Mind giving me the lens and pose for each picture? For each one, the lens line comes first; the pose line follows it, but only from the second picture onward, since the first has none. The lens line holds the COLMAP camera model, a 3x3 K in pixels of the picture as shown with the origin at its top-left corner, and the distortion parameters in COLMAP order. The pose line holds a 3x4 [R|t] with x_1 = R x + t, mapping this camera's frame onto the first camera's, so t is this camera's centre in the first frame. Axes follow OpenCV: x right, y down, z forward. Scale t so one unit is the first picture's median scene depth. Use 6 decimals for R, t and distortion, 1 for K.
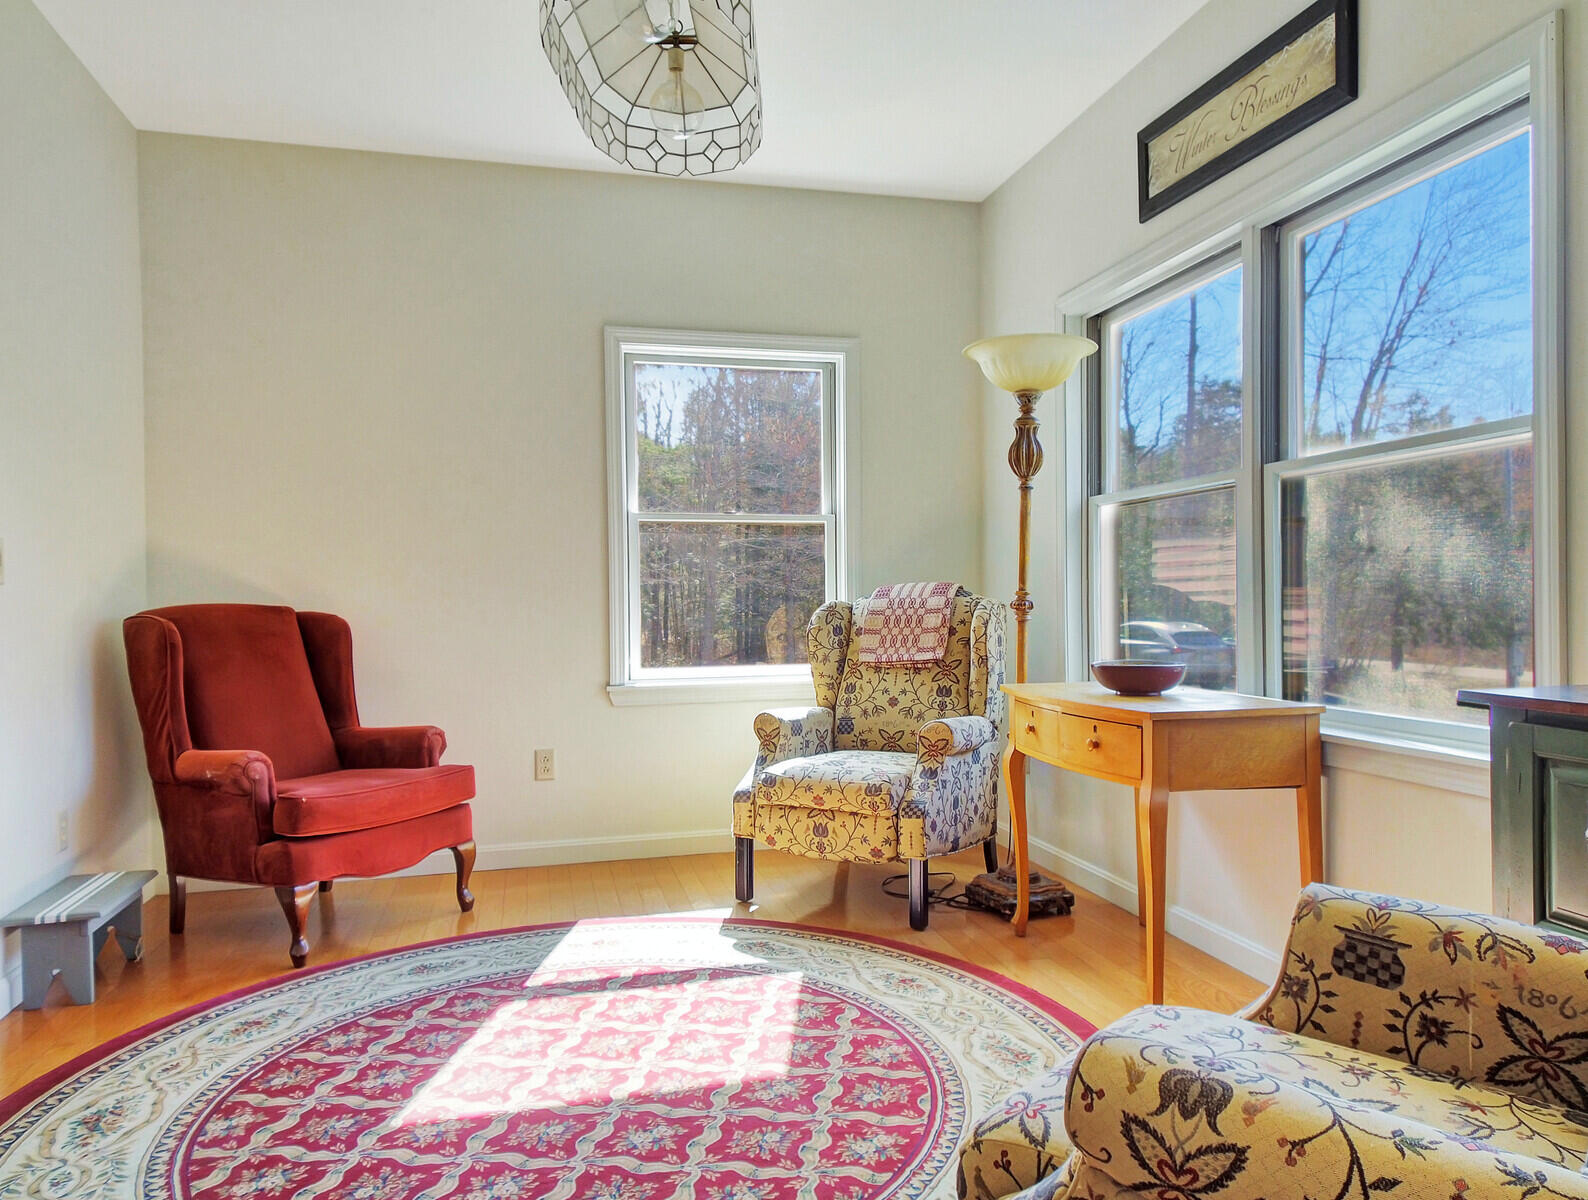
lens RADIAL K [[1100.0, 0, 798.3], [0, 1100.0, 613.9], [0, 0, 1]] dist [0.151005, -0.188867]
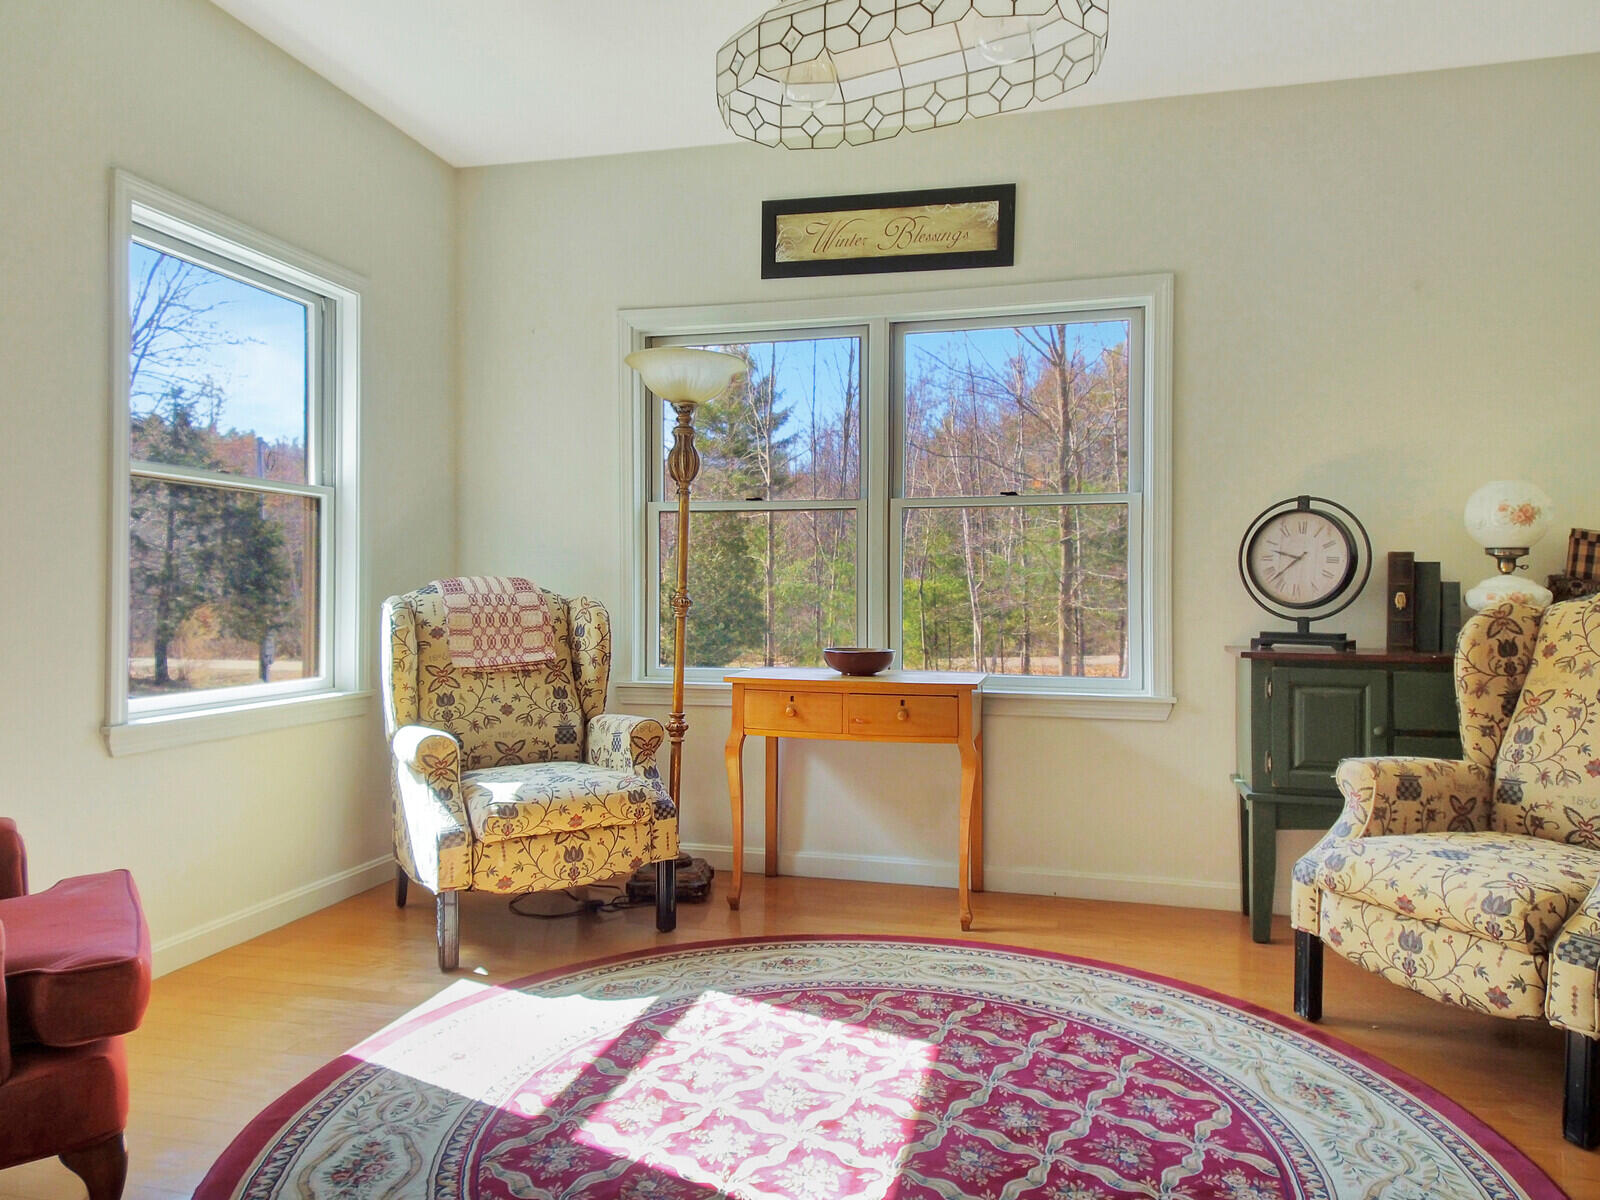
lens RADIAL K [[1092.0, 0, 800.0], [0, 1092.0, 600.0], [0, 0, 1]] dist [0.030135, -0.004051]
pose [[0.466972, 0.005286, 0.884256, -0.829918], [0.003073, 0.999966, -0.007600, -0.002717], [-0.884267, 0.006266, 0.466940, 0.522119]]
